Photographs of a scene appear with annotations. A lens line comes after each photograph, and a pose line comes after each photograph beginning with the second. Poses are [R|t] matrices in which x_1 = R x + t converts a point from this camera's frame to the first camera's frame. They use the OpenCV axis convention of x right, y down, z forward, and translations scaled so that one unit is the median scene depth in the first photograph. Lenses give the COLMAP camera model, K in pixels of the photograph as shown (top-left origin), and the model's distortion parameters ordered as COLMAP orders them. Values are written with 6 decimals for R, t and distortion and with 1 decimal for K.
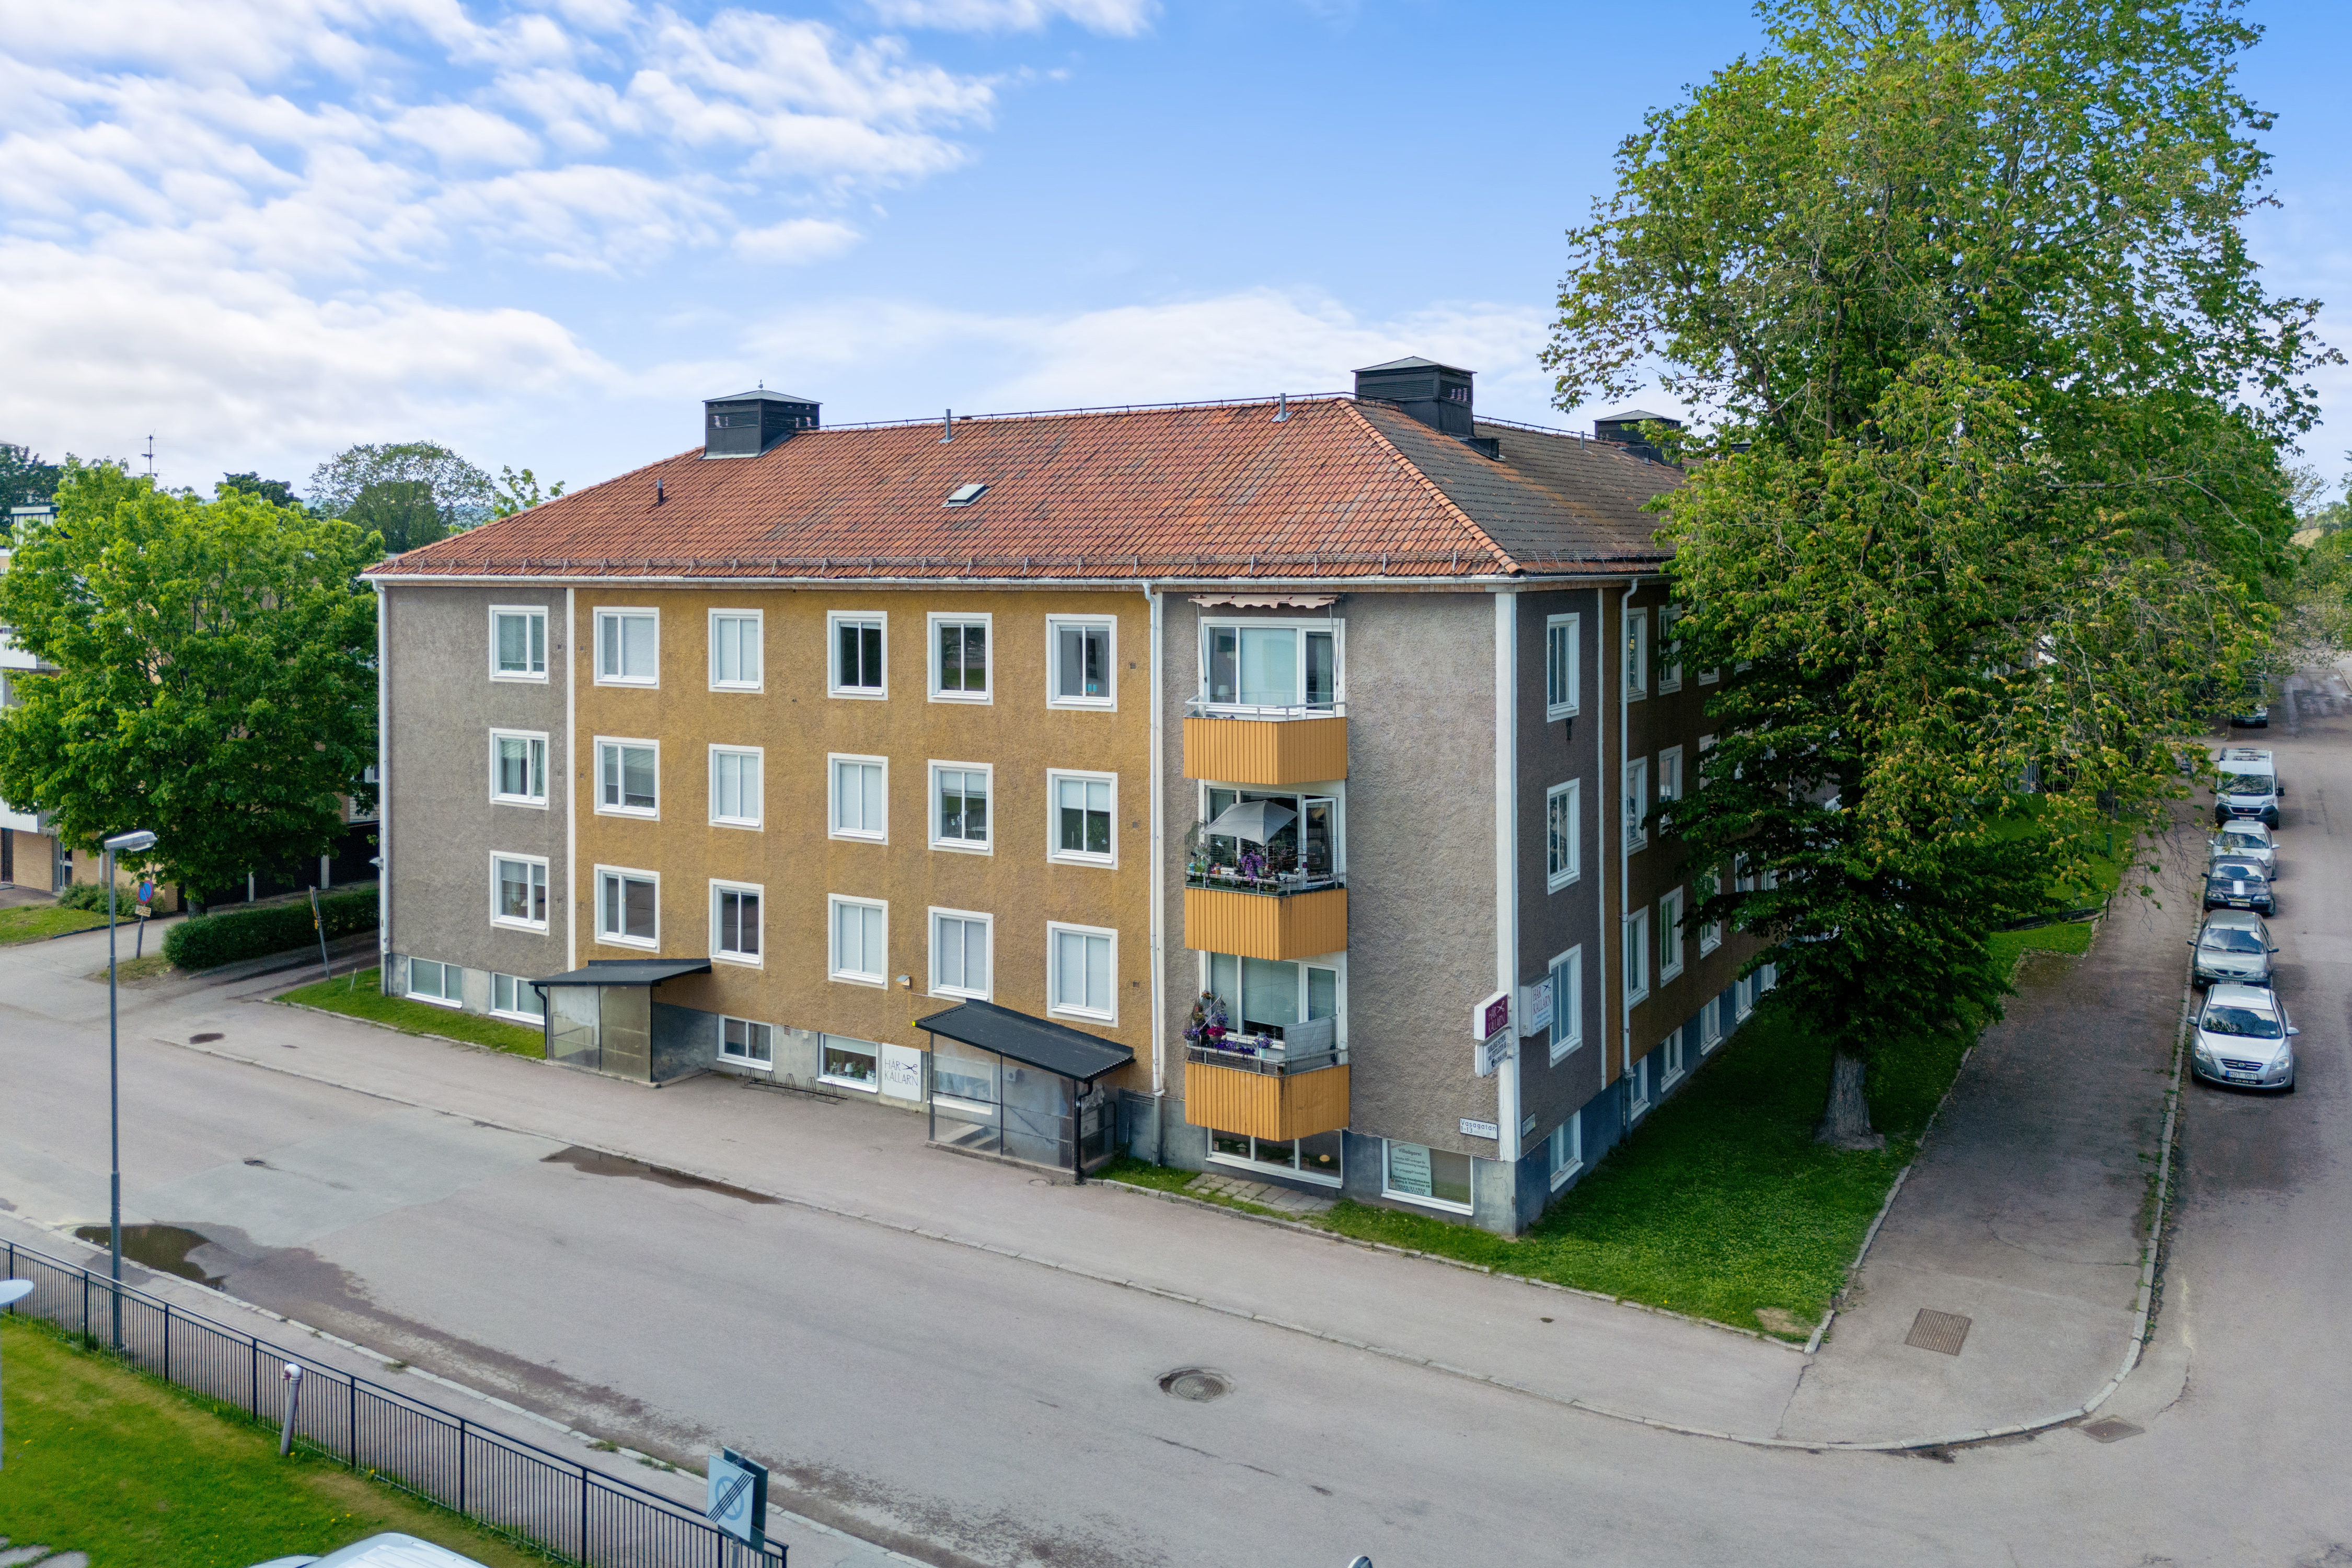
lens RADIAL K [[1705.3, 0, 1177.2], [0, 1705.3, 716.8], [0, 0, 1]] dist [0.092822, -0.097966]
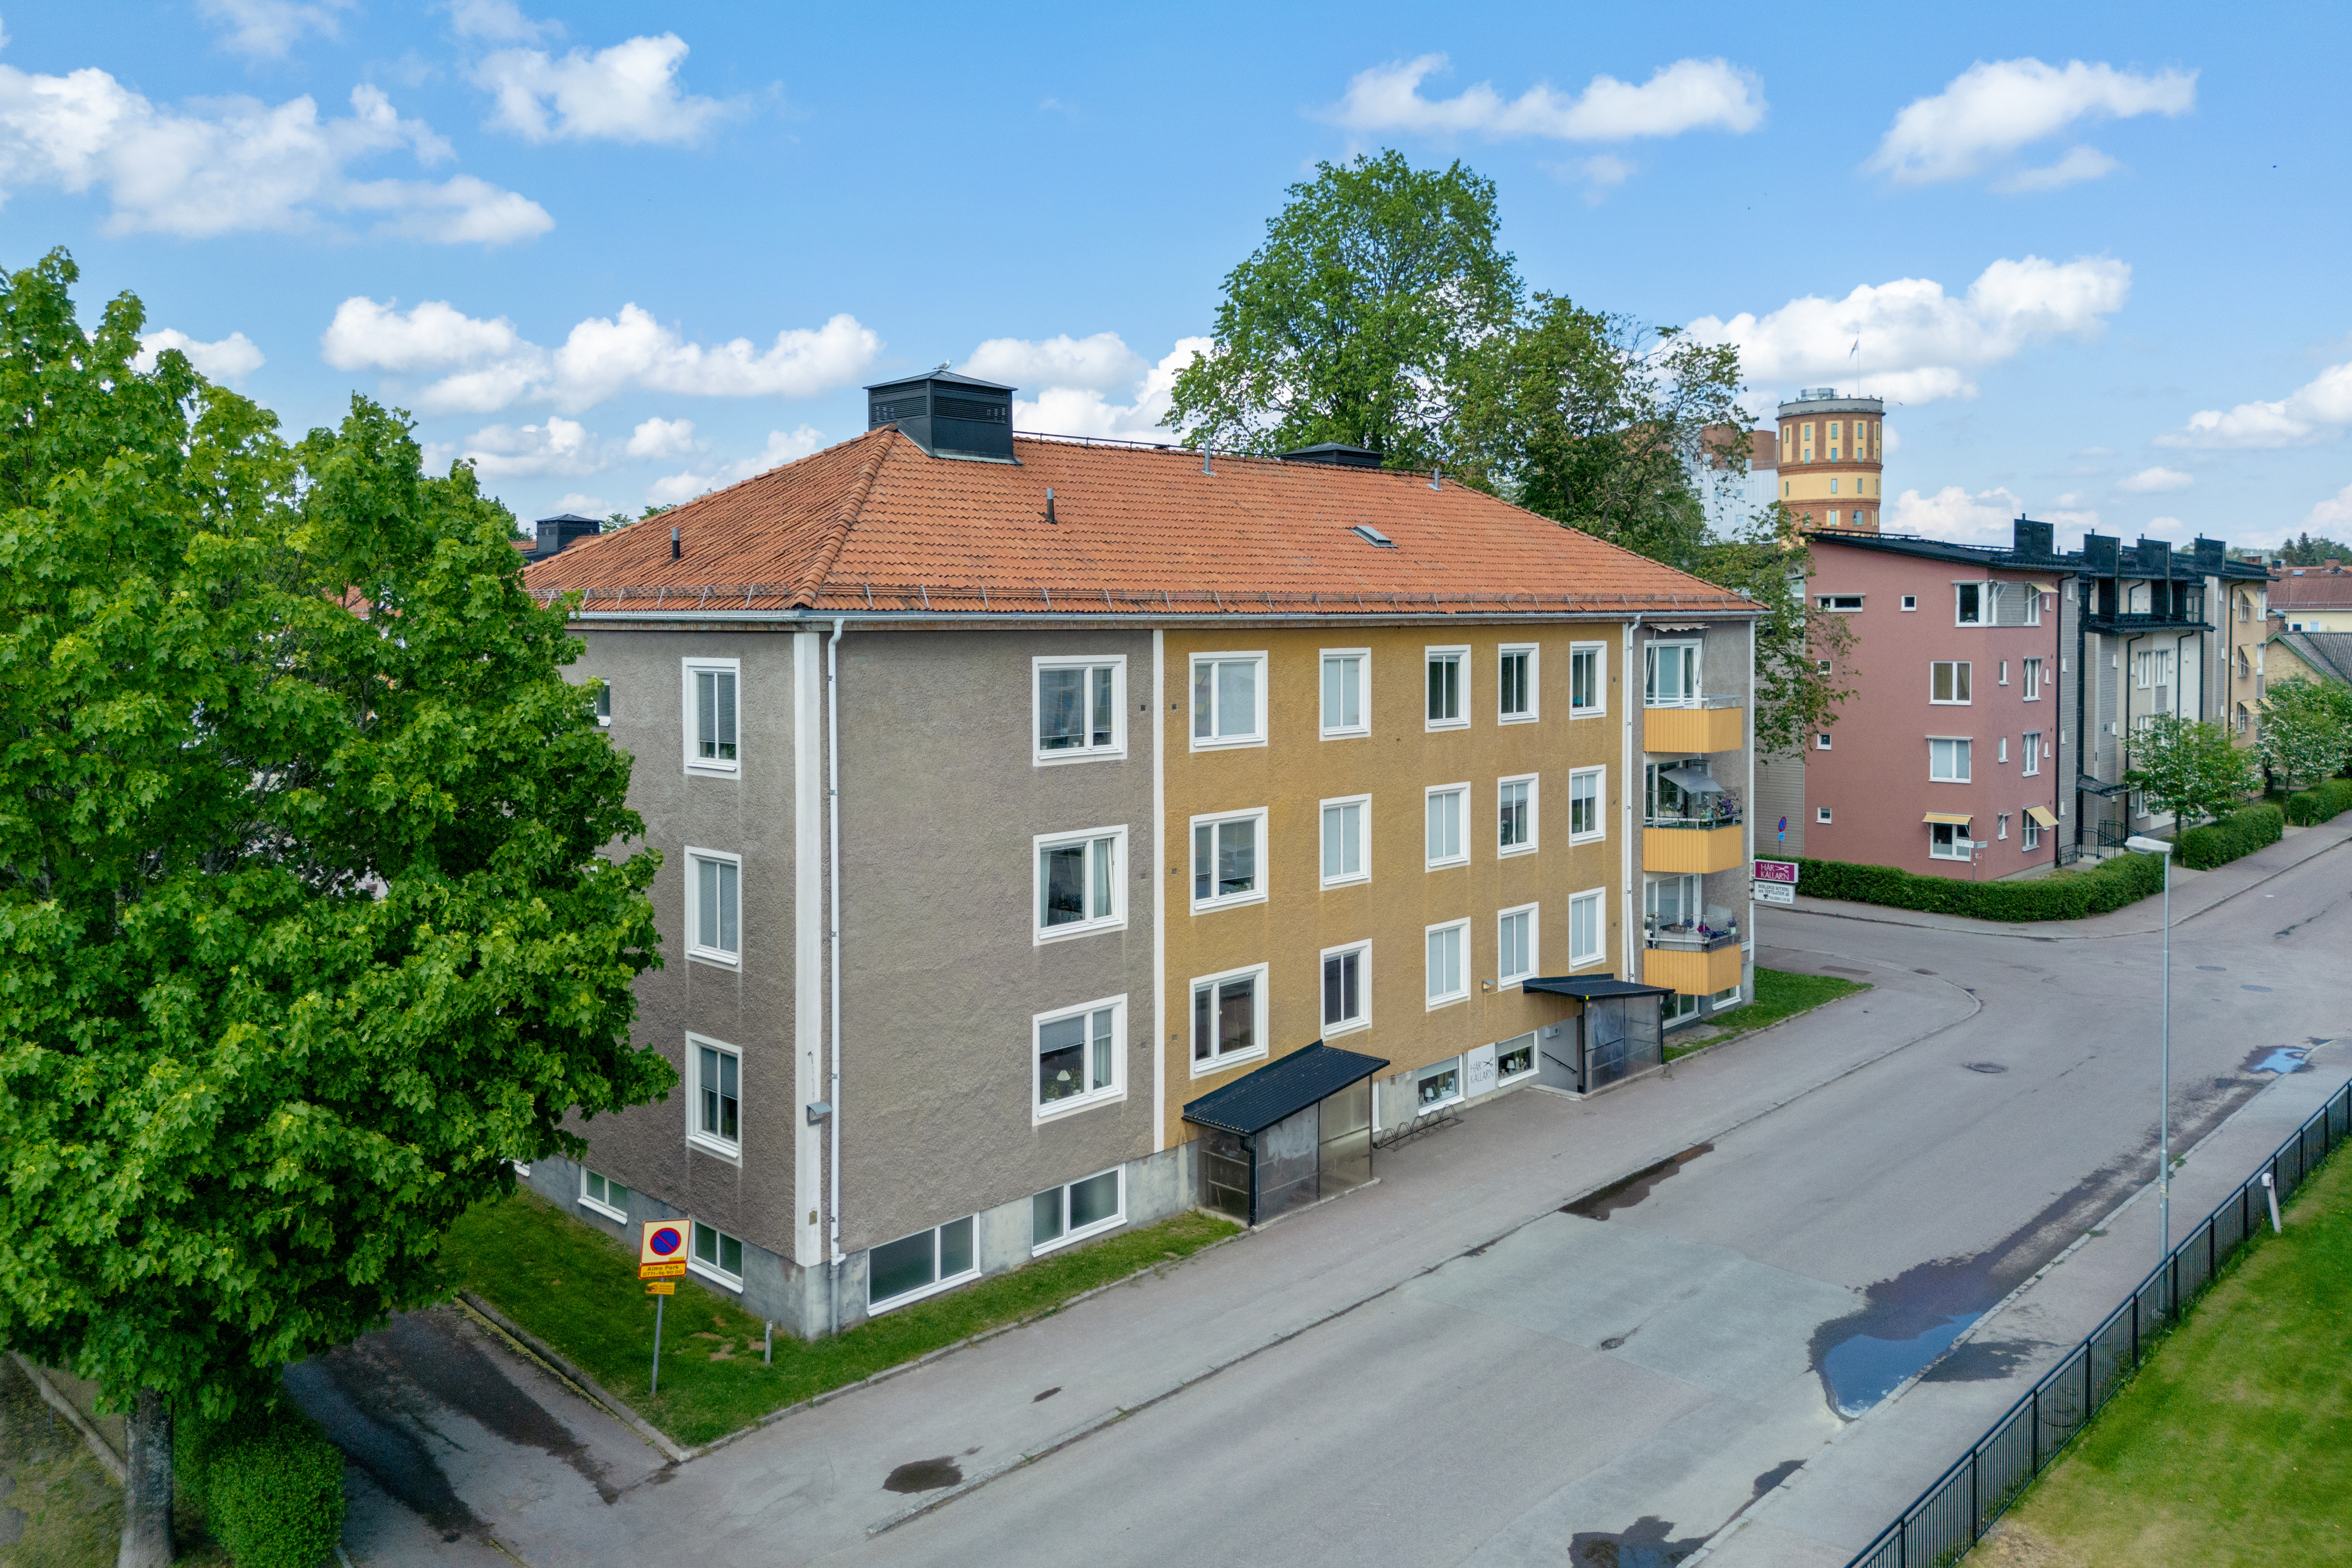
lens RADIAL K [[1667.9, 0, 1178.0], [0, 1667.9, 776.7], [0, 0, 1]] dist [-0.018846, 0.001252]
pose [[0.235021, -0.098642, 0.966972, -1.130823], [0.081664, 0.993324, 0.081482, -0.073130], [-0.968554, 0.059817, 0.241507, 0.865747]]
